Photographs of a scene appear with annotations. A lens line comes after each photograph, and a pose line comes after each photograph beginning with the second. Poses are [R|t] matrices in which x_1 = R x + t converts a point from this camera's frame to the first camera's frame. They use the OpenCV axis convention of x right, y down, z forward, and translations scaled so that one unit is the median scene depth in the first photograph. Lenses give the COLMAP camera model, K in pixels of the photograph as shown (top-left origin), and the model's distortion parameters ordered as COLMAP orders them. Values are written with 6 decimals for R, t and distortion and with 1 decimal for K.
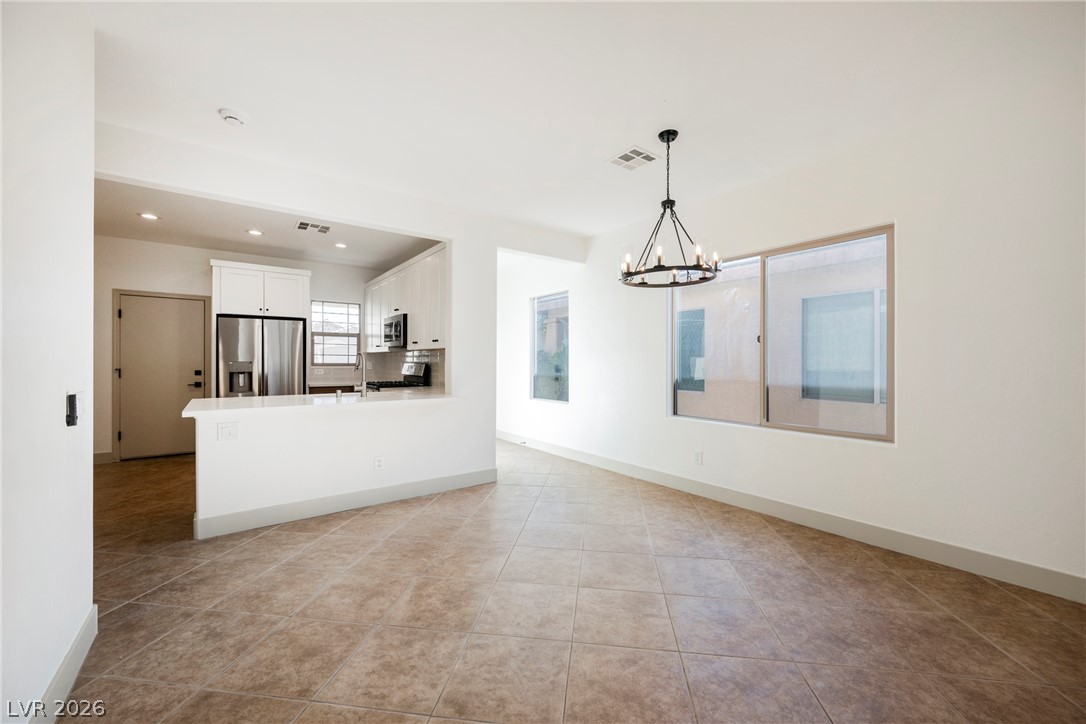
lens RADIAL K [[422.7, 0, 546.2], [0, 422.7, 362.9], [0, 0, 1]] dist [-0.002473, -0.000011]
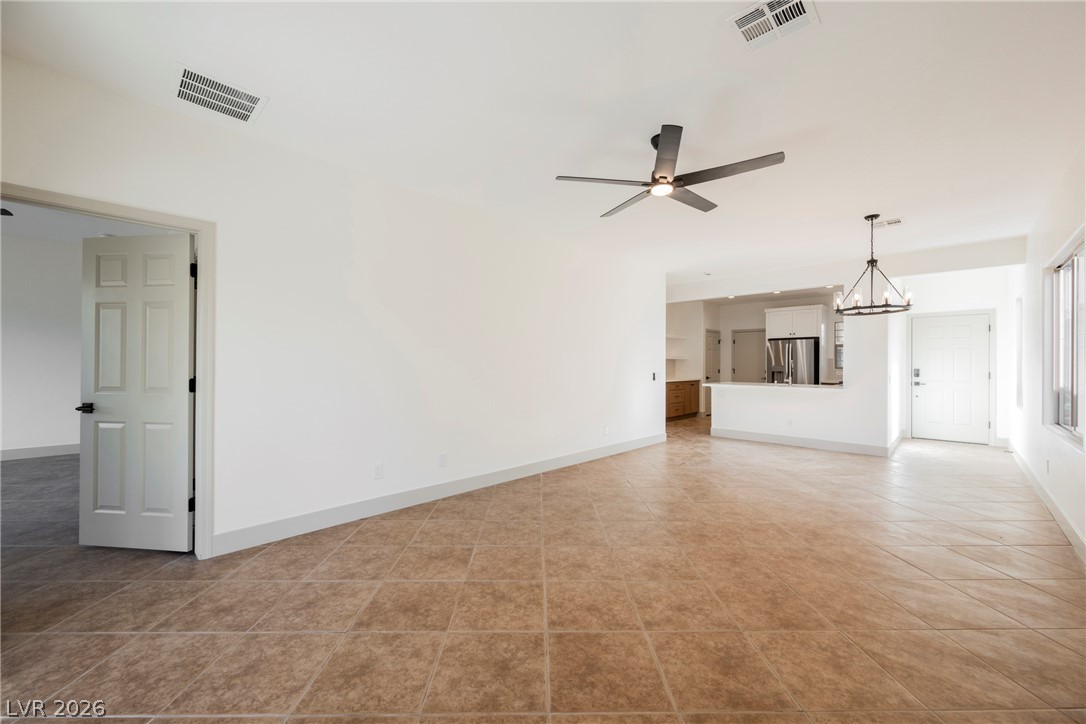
lens RADIAL K [[422.7, 0, 546.2], [0, 422.7, 362.9], [0, 0, 1]] dist [-0.002473, -0.000011]
pose [[0.155251, -0.003591, -0.987869, 0.950037], [-0.006996, 0.999964, -0.004734, 0.000973], [0.987850, 0.007646, 0.155220, -0.231986]]
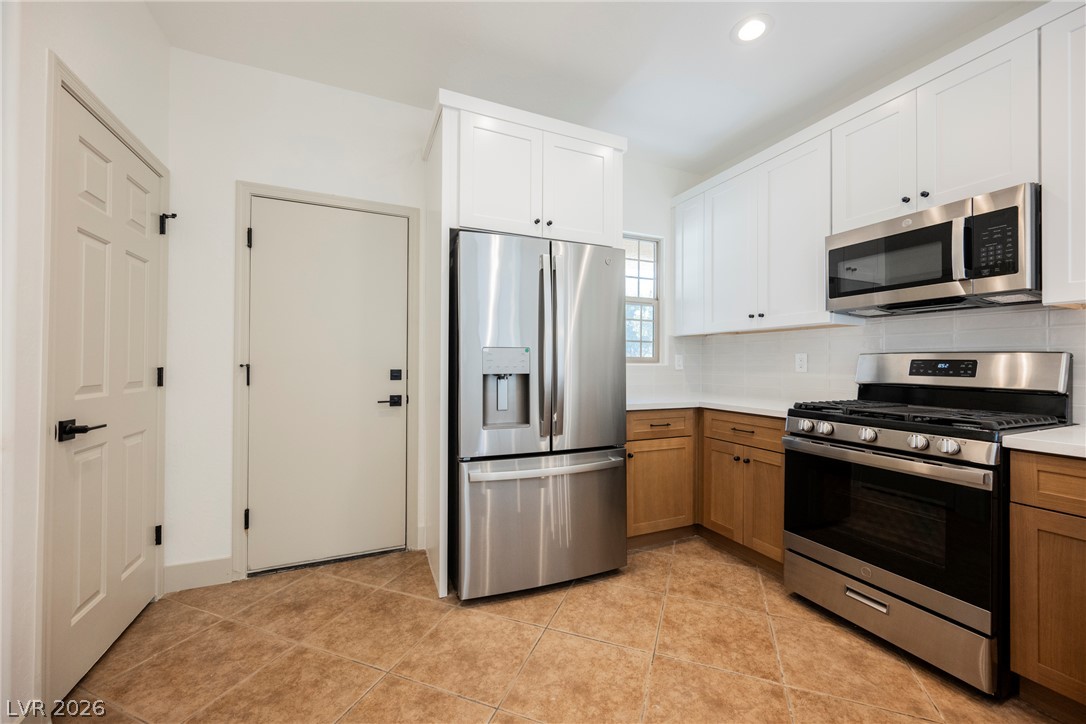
lens RADIAL K [[422.7, 0, 546.2], [0, 422.7, 362.9], [0, 0, 1]] dist [-0.002473, -0.000011]
pose [[0.973830, 0.001845, -0.227268, -0.678284], [-0.003051, 0.999983, -0.004957, 0.015041], [0.227255, 0.005520, 0.973820, 0.714525]]
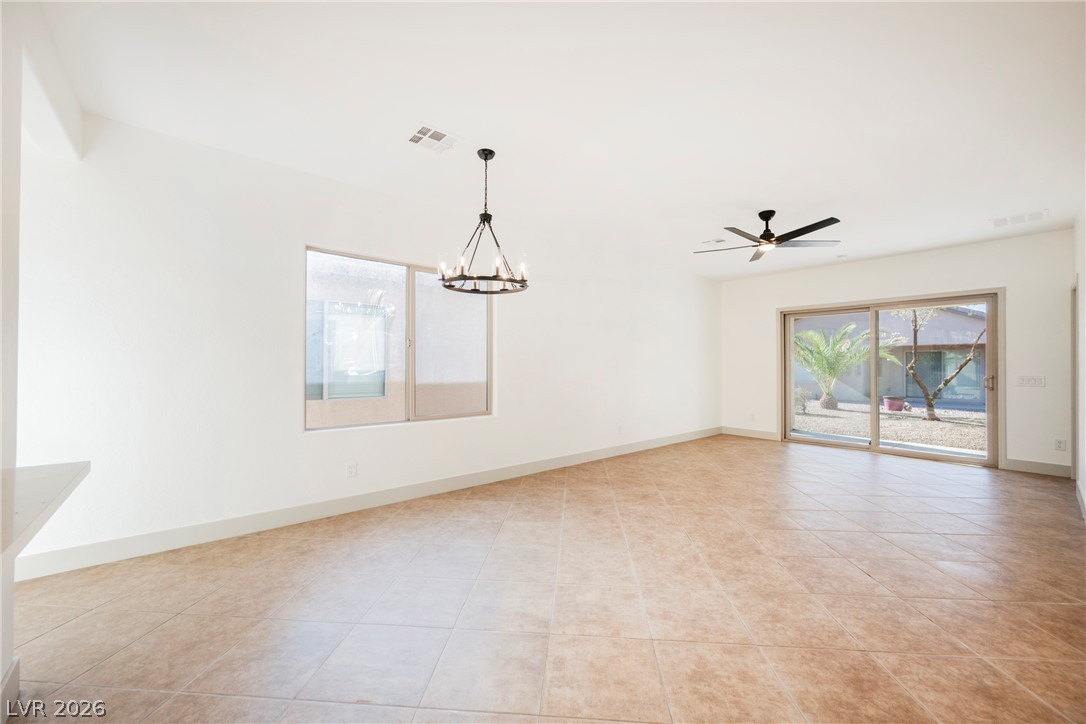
lens RADIAL K [[422.7, 0, 546.2], [0, 422.7, 362.9], [0, 0, 1]] dist [-0.002473, -0.000011]
pose [[-0.061481, 0.000971, 0.998108, -0.472932], [-0.002620, 0.999996, -0.001134, -0.002990], [-0.998105, -0.002685, -0.061478, 0.540315]]
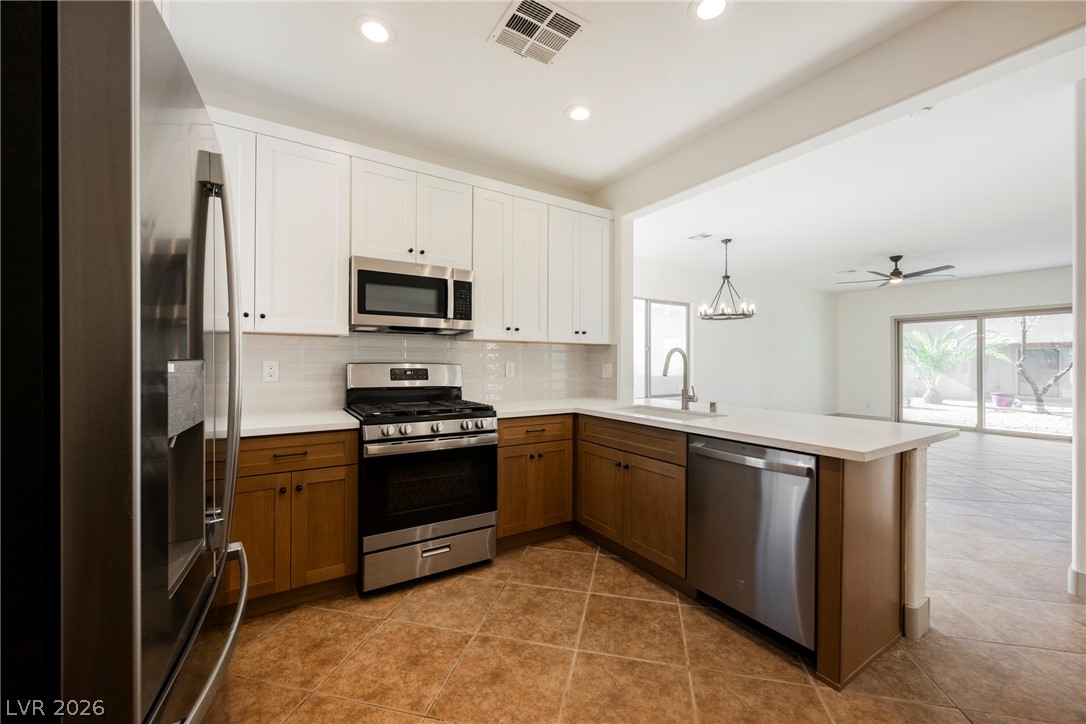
lens RADIAL K [[422.7, 0, 546.2], [0, 422.7, 362.9], [0, 0, 1]] dist [-0.002473, -0.000011]
pose [[0.080339, -0.004042, 0.996759, -0.974712], [-0.002104, 0.999989, 0.004225, -0.002680], [-0.996765, -0.002437, 0.080330, 0.974967]]
